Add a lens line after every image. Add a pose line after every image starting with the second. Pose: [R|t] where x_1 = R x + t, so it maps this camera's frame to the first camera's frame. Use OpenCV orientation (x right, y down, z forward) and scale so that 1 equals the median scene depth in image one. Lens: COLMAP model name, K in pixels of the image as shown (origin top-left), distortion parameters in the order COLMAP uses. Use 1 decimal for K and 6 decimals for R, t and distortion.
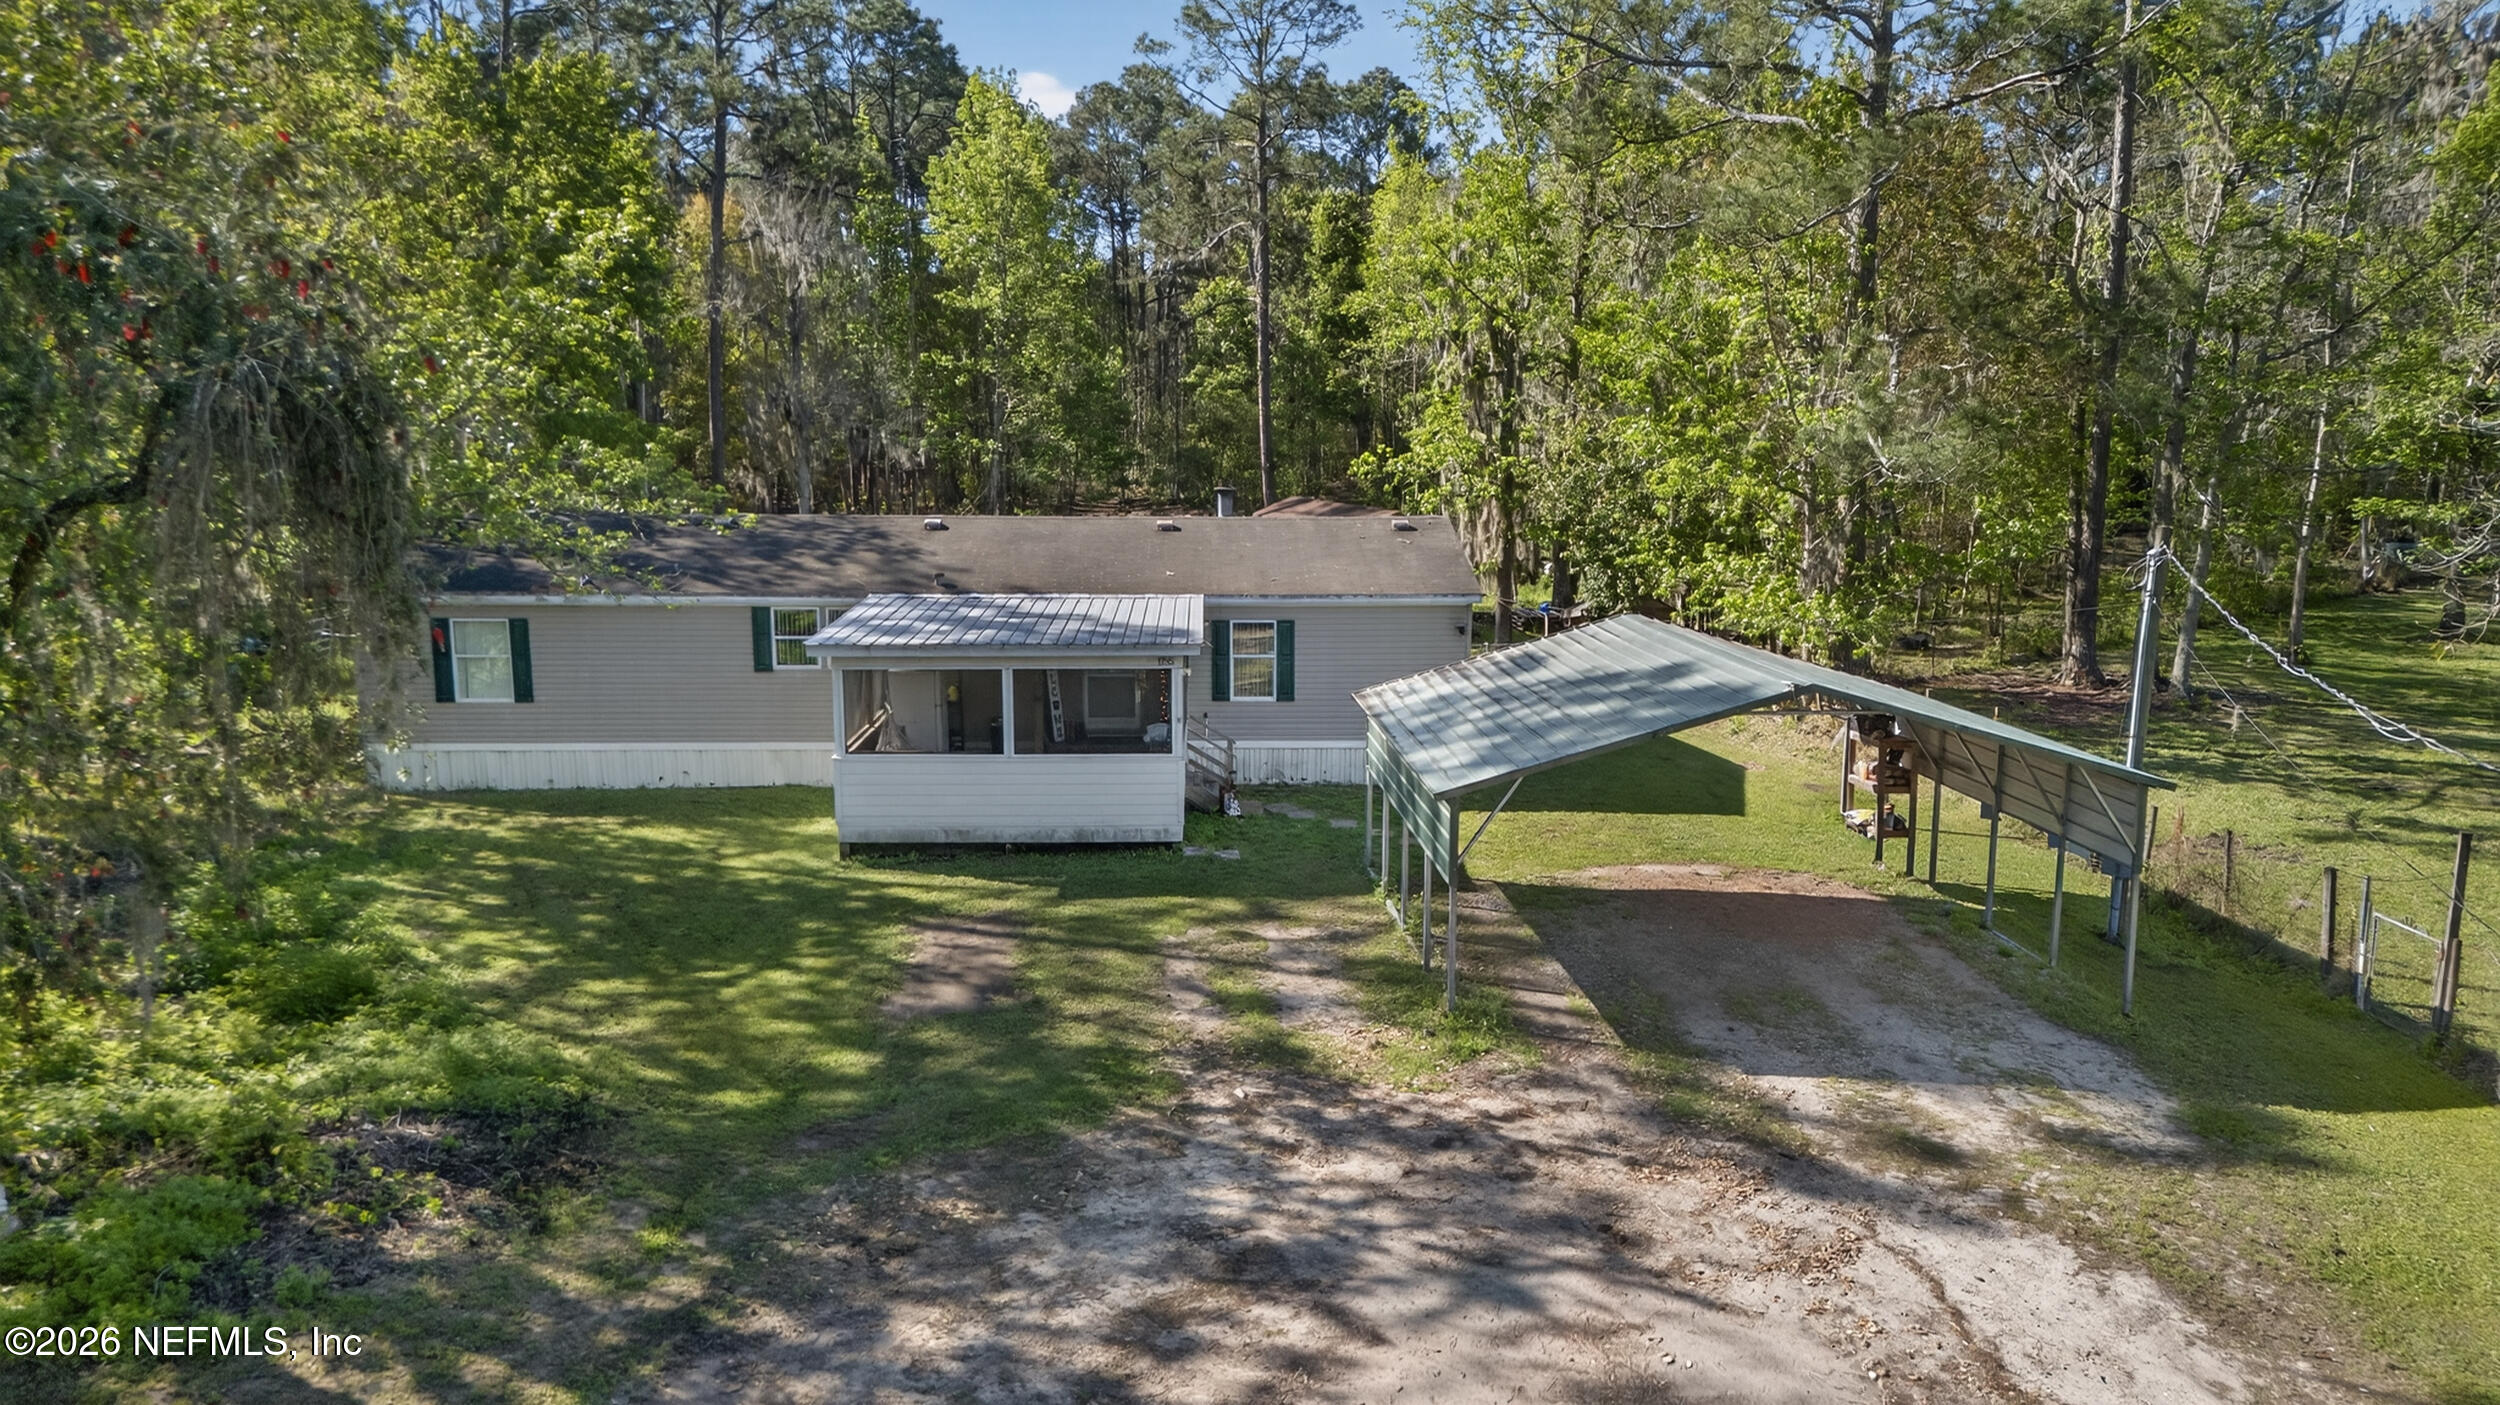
lens RADIAL K [[1664.6, 0, 1240.7], [0, 1664.6, 645.8], [0, 0, 1]] dist [0.040704, -0.000306]
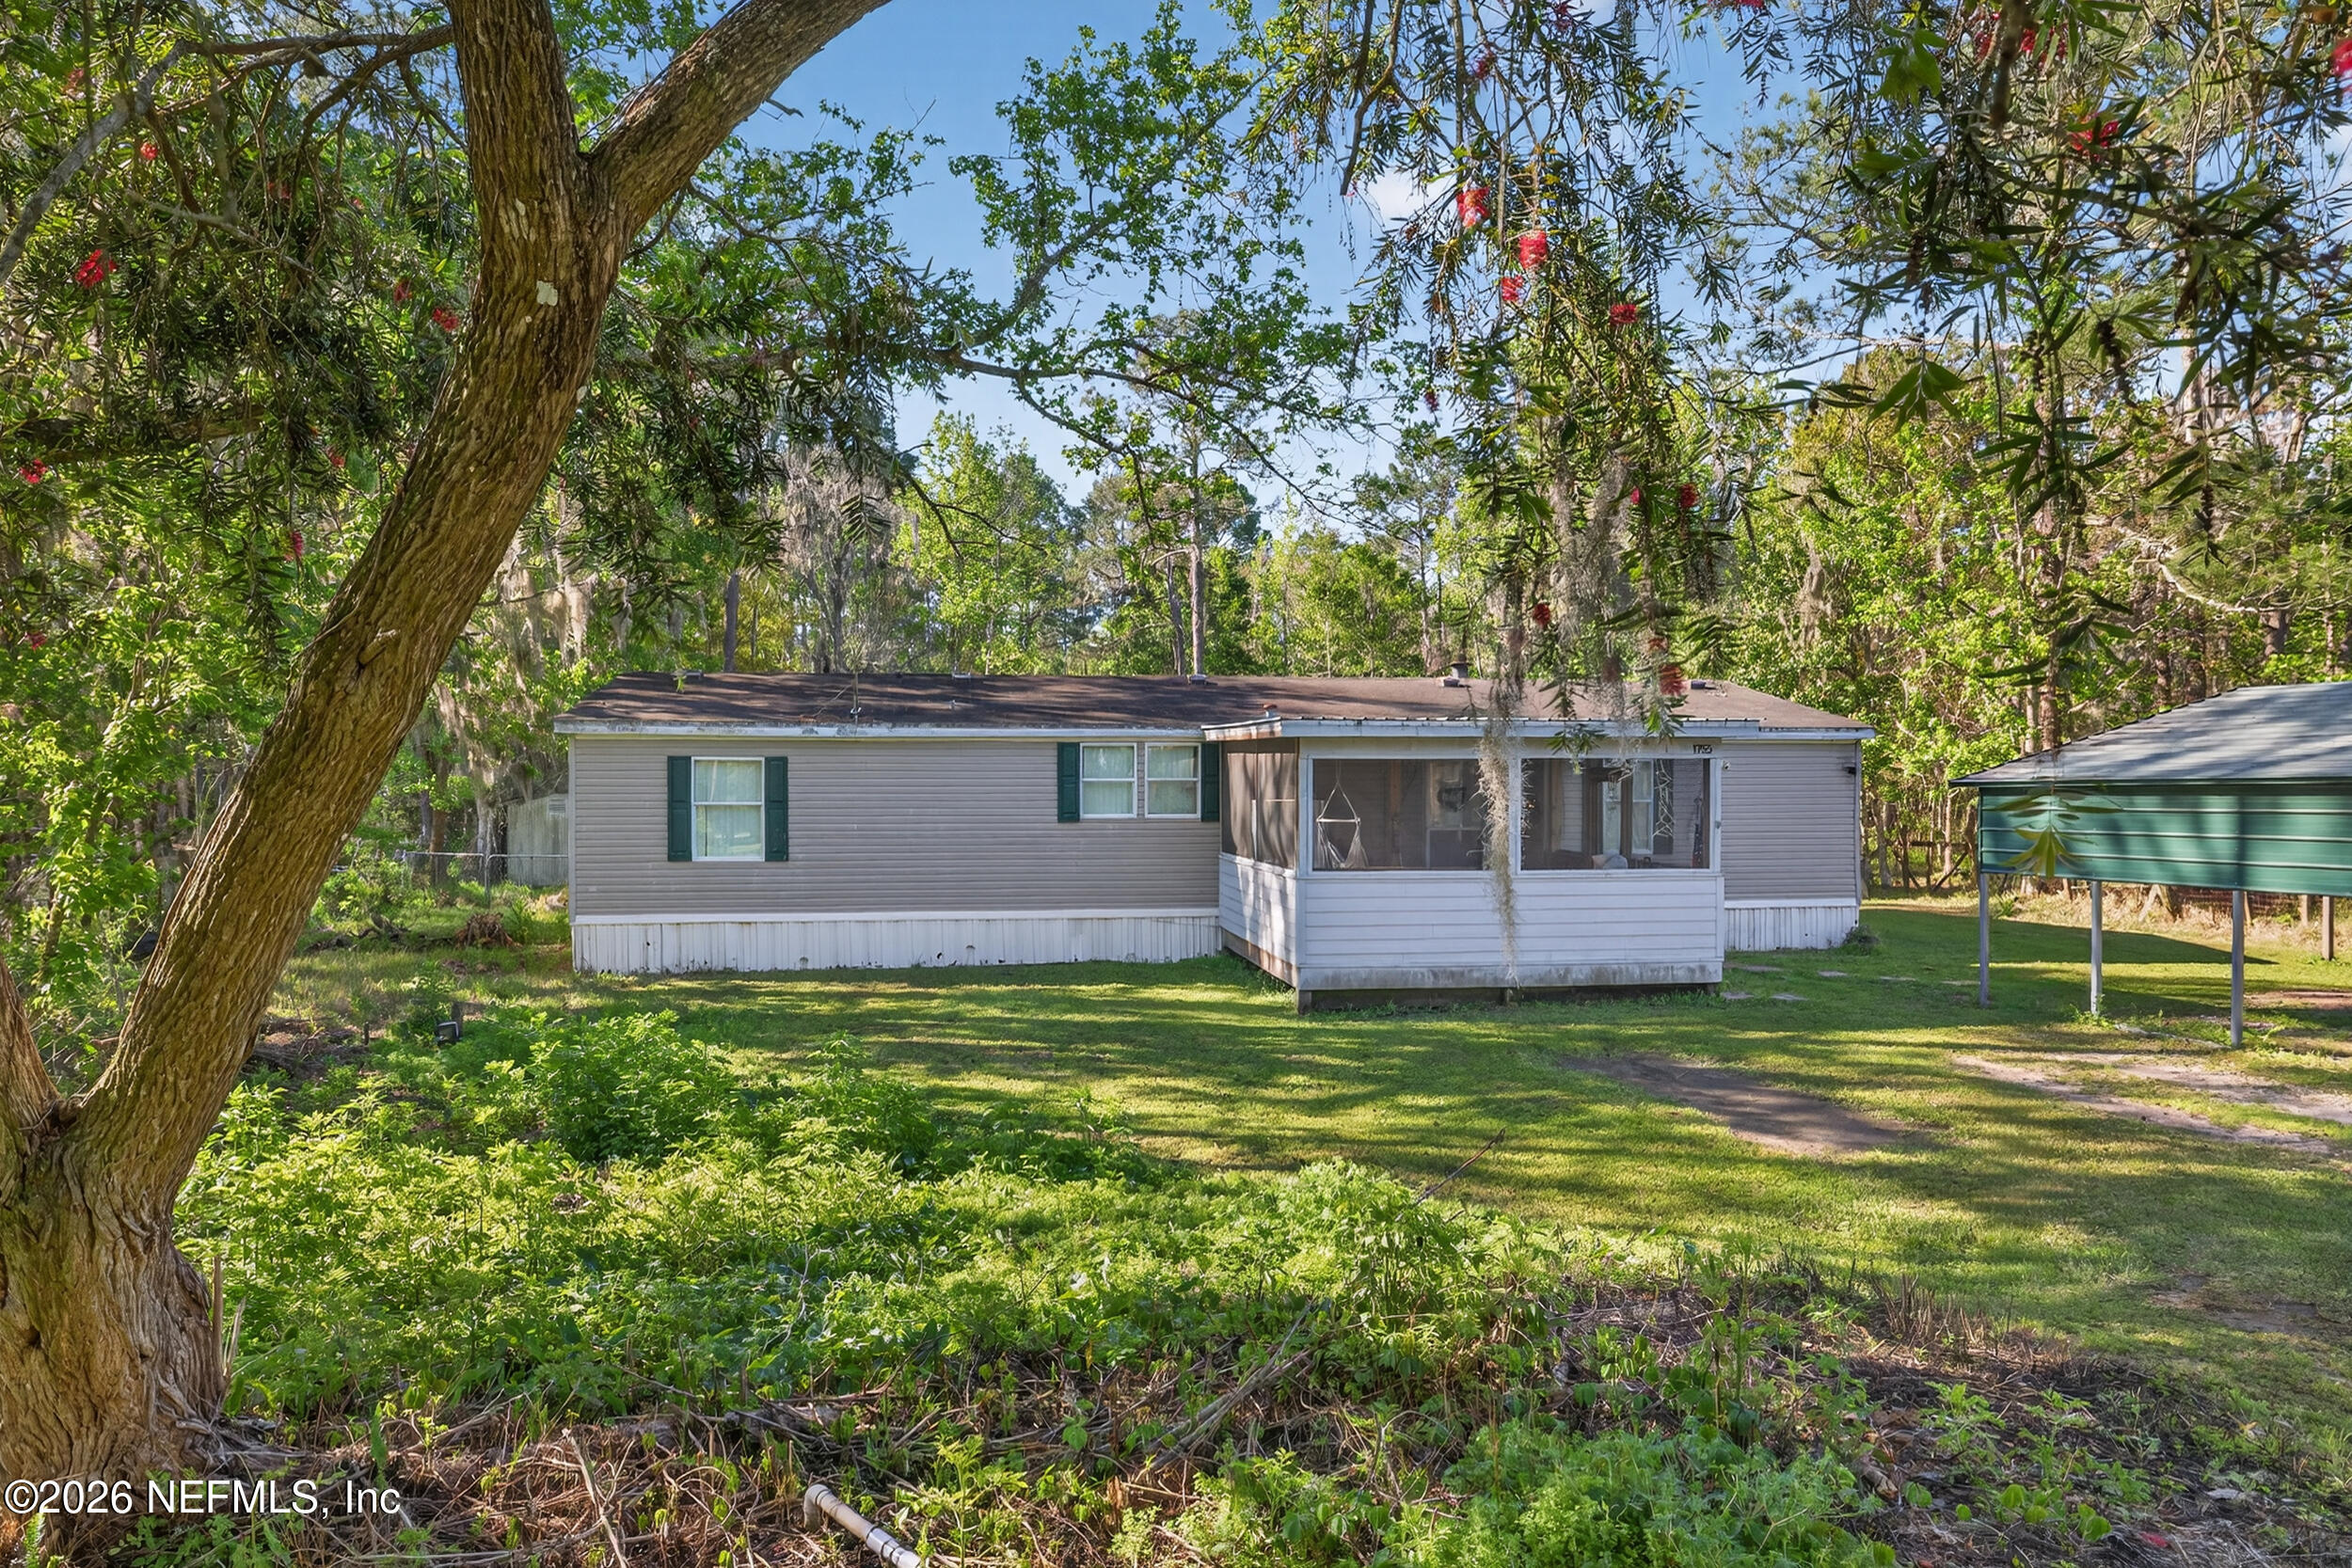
lens RADIAL K [[1396.6, 0, 1171.6], [0, 1396.6, 776.6], [0, 0, 1]] dist [0.000377, -0.000289]
pose [[0.993768, -0.003696, 0.111405, -0.317739], [0.020400, 0.988600, -0.149180, 0.099478], [-0.109584, 0.150523, 0.982514, 0.316390]]
